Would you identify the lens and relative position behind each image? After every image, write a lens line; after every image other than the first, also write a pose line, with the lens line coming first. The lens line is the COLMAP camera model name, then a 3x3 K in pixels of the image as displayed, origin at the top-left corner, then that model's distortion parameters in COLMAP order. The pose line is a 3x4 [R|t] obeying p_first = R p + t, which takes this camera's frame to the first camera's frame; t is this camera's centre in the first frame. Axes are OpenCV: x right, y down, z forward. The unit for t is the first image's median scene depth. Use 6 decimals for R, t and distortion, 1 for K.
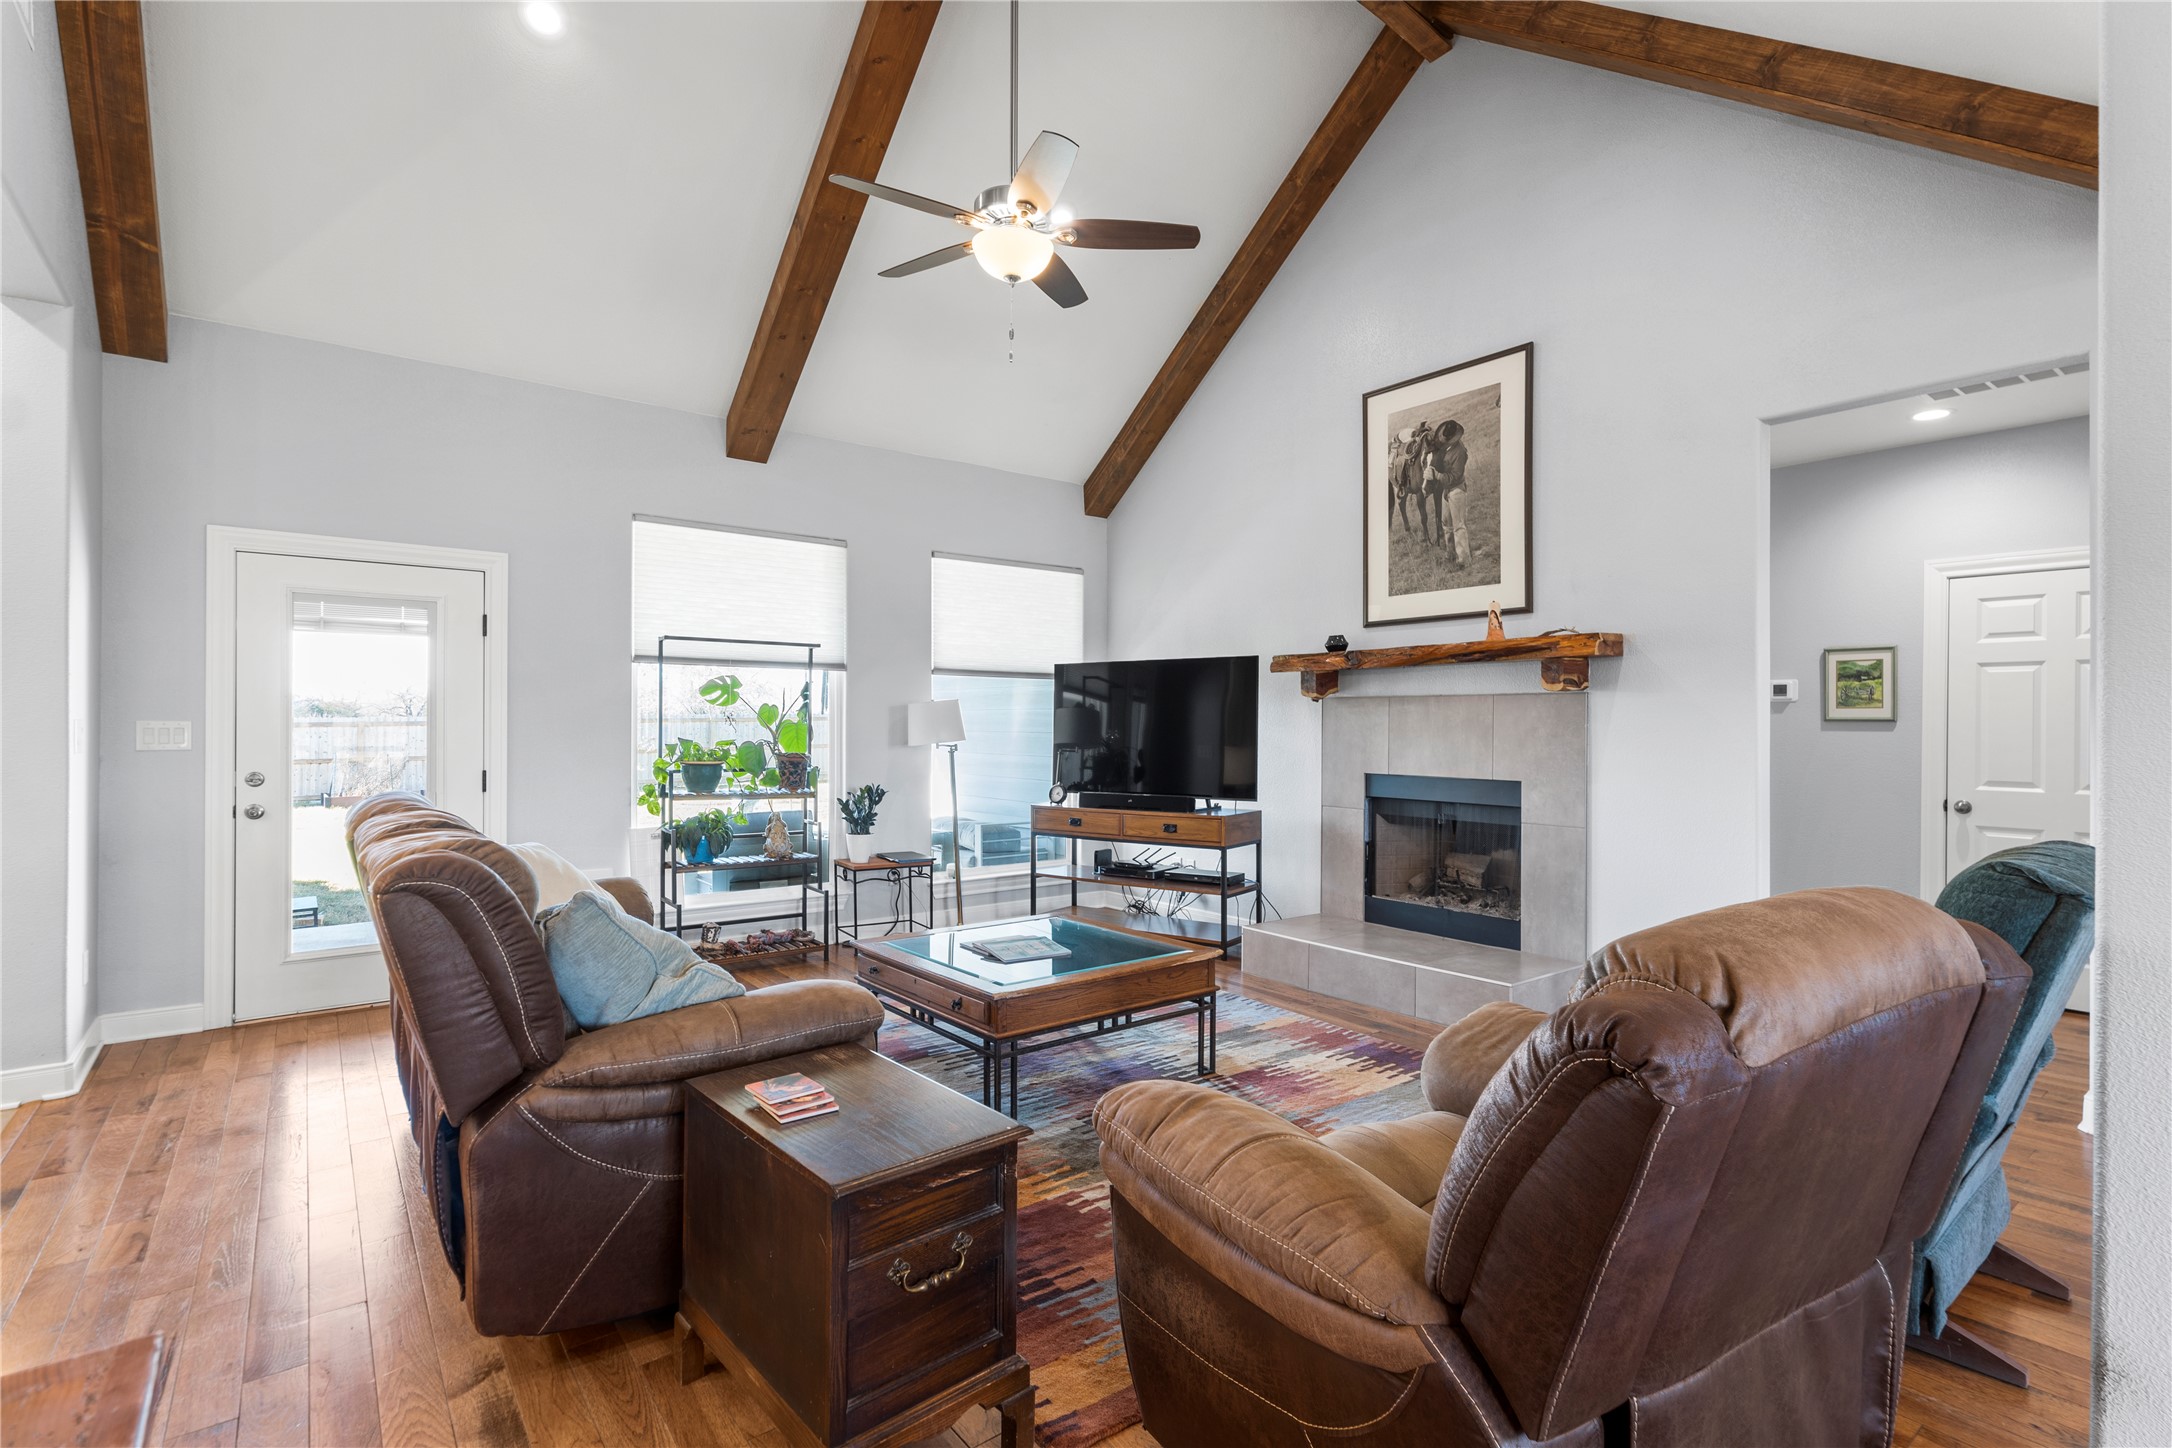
lens RADIAL K [[1029.6, 0, 1086.2], [0, 1029.6, 725.8], [0, 0, 1]] dist [0.007284, -0.000680]
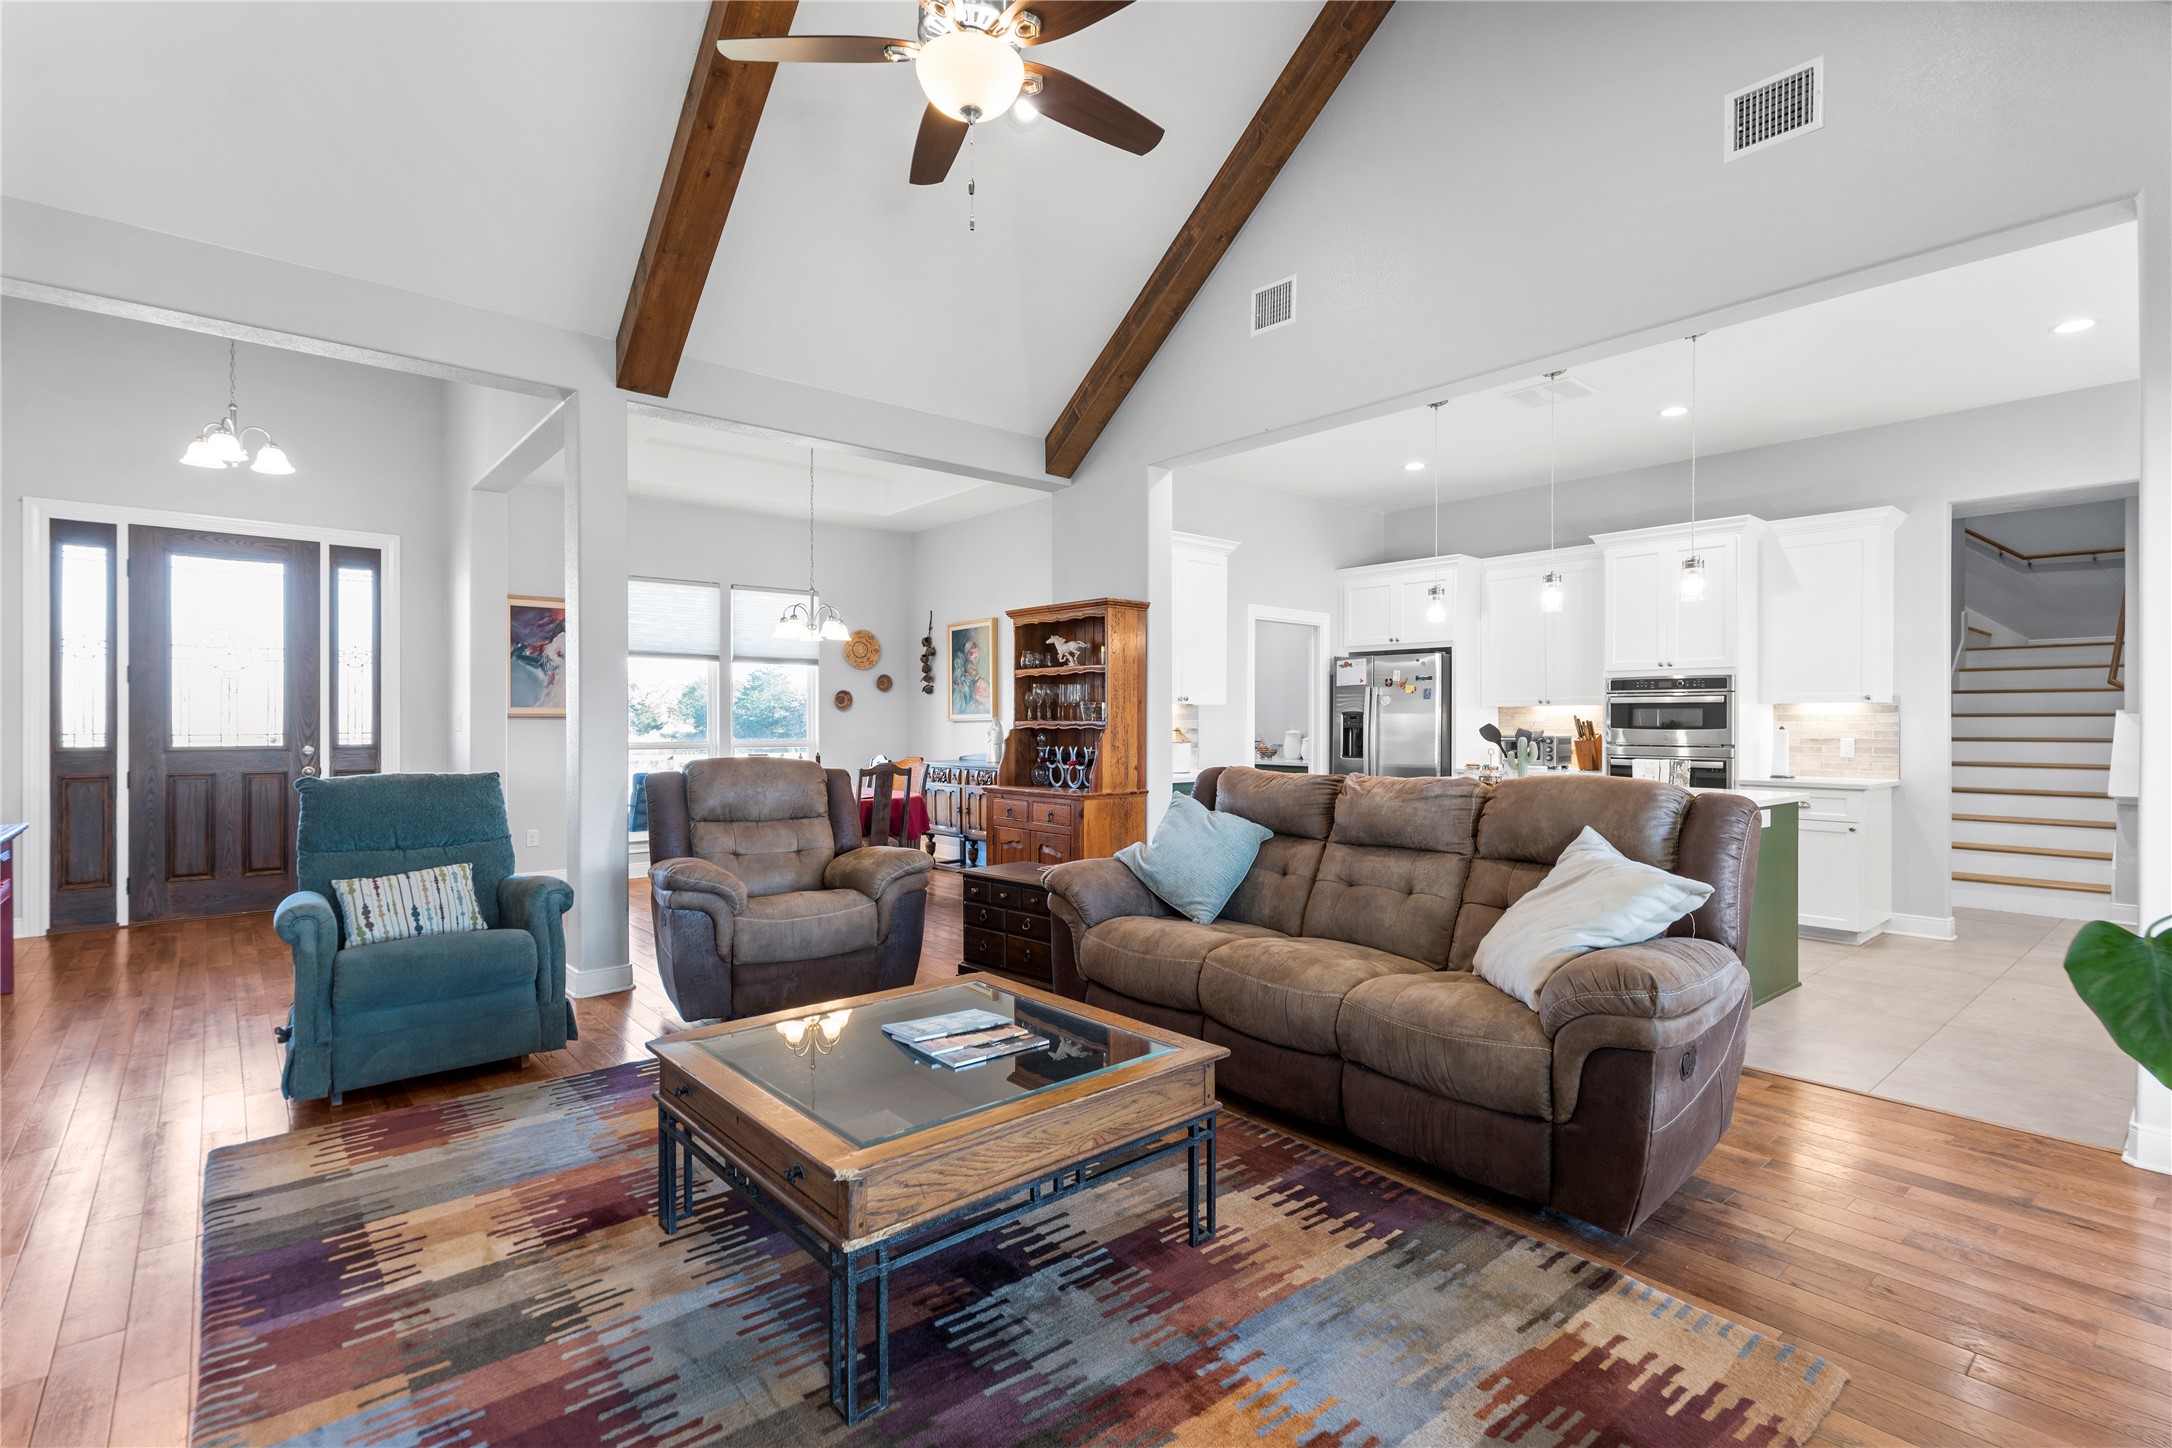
lens RADIAL K [[1029.6, 0, 1086.7], [0, 1029.6, 719.8], [0, 0, 1]] dist [0.007284, -0.000680]
pose [[-0.999132, -0.003822, -0.041474, -0.109231], [-0.003810, 0.999993, -0.000378, 0.010398], [0.041475, -0.000220, -0.999140, 1.516097]]
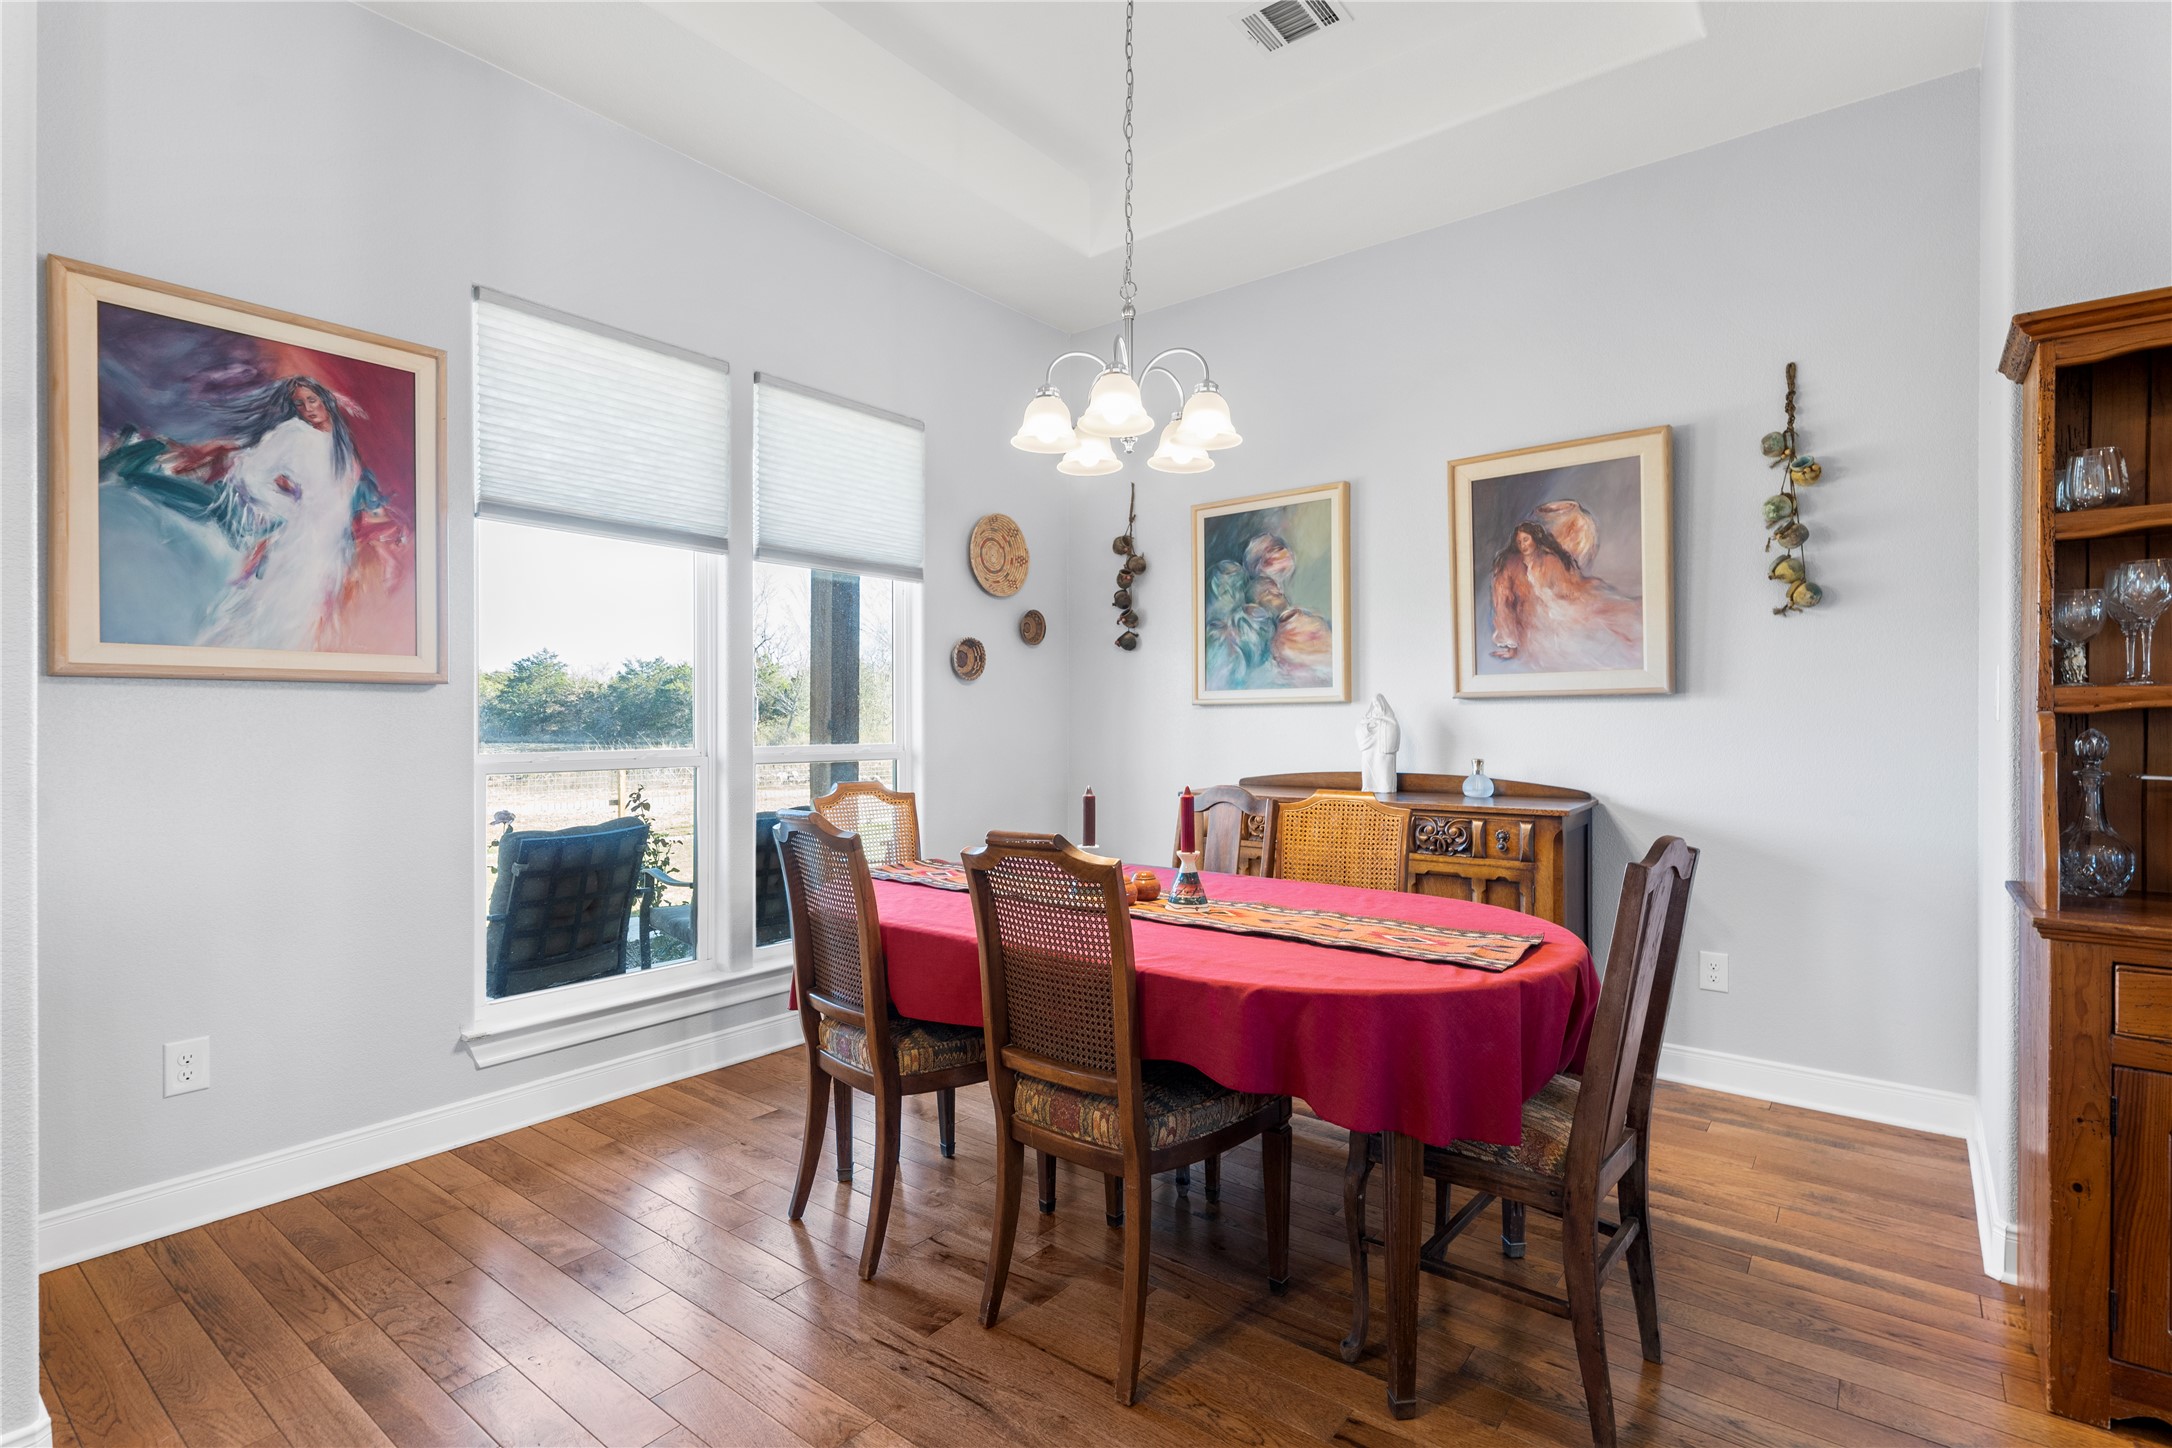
lens RADIAL K [[1029.6, 0, 1098.2], [0, 1029.6, 714.0], [0, 0, 1]] dist [0.007284, -0.000680]
pose [[-0.969228, -0.007001, -0.246064, 0.446641], [-0.005962, 0.999970, -0.004967, 0.028811], [0.246091, -0.003347, -0.969241, 0.329005]]
